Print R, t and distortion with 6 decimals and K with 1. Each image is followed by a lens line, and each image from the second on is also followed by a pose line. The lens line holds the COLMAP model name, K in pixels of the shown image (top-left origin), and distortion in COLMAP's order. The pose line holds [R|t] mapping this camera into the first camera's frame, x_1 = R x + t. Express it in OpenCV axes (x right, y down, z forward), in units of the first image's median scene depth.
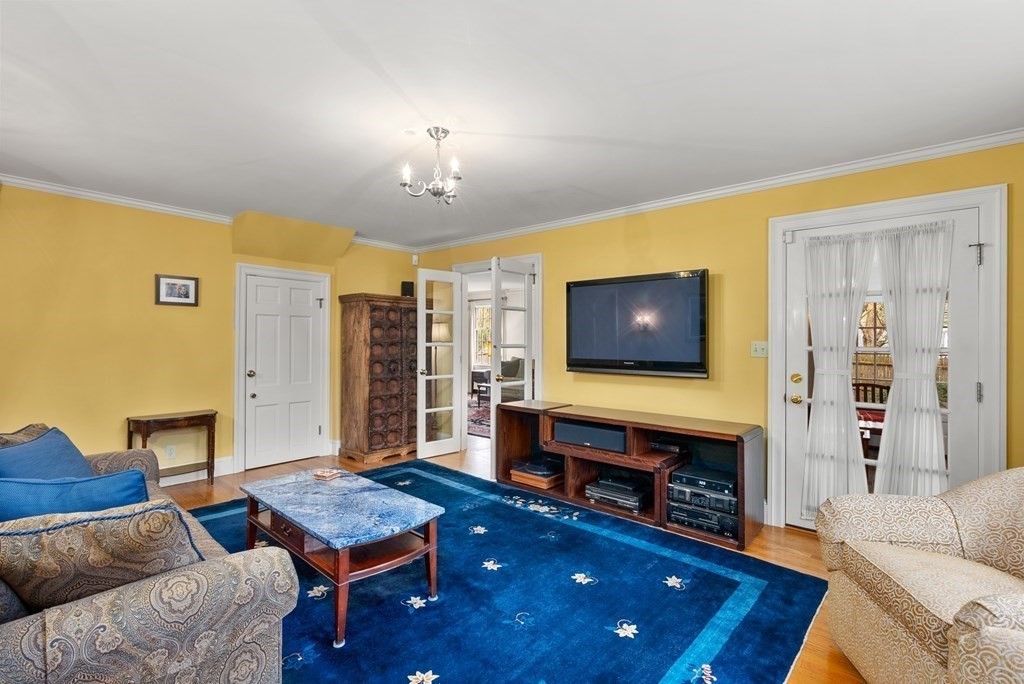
lens RADIAL K [[466.5, 0, 511.0], [0, 466.5, 338.6], [0, 0, 1]] dist [-0.015877, 0.008646]
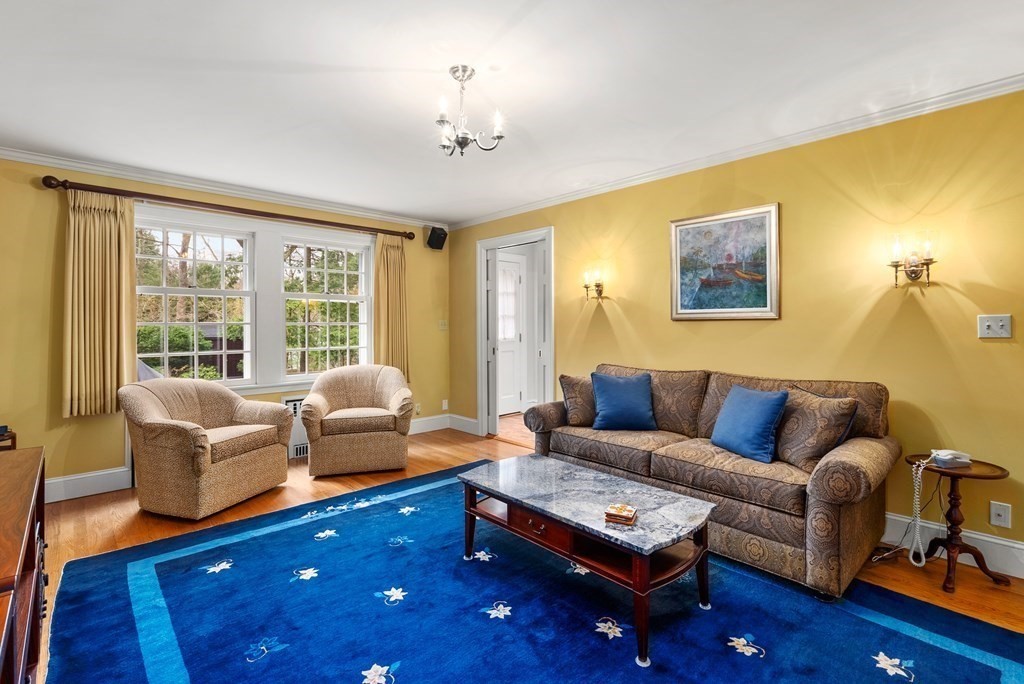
lens RADIAL K [[466.5, 0, 511.0], [0, 466.5, 338.6], [0, 0, 1]] dist [-0.015877, 0.008646]
pose [[-0.995517, -0.006500, 0.094356, -0.332415], [-0.004042, 0.999648, 0.026218, 0.024125], [-0.094493, 0.025719, -0.995193, 1.867665]]
